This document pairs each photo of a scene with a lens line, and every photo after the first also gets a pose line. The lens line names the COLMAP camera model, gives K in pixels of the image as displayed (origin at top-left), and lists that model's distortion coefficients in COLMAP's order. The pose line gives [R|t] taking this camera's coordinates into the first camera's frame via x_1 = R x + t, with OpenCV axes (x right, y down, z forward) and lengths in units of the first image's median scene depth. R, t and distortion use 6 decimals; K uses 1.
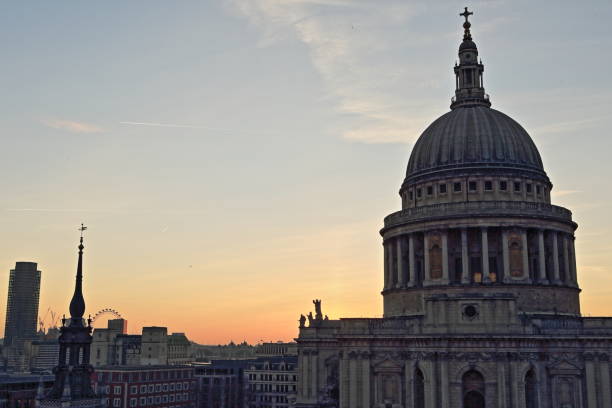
lens RADIAL K [[702.4, 0, 299.1], [0, 702.4, 197.7], [0, 0, 1]] dist [-0.028348, 0.000000]
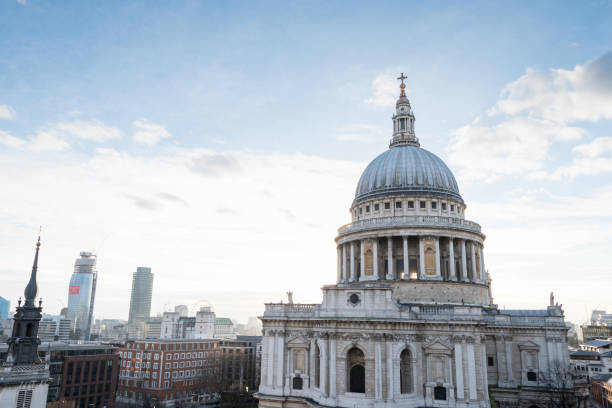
lens RADIAL K [[480.8, 0, 292.4], [0, 480.8, 206.9], [0, 0, 1]] dist [0.019705, -0.021145]
pose [[0.996377, -0.003308, -0.084978, 0.131359], [0.000217, 0.999339, -0.036358, 0.020166], [0.085042, 0.036208, 0.995719, 0.093250]]
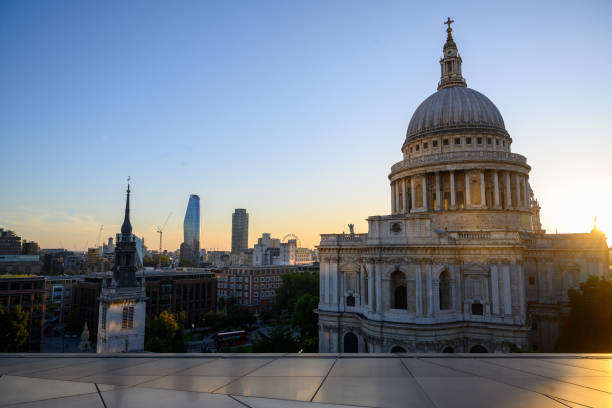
lens RADIAL K [[412.0, 0, 301.5], [0, 412.0, 200.1], [0, 0, 1]] dist [-0.018626, 0.011750]
pose [[0.971733, -0.033244, -0.233729, 0.160229], [0.051449, 0.996061, 0.072224, 0.025777], [0.230407, -0.082208, 0.969616, 0.117745]]
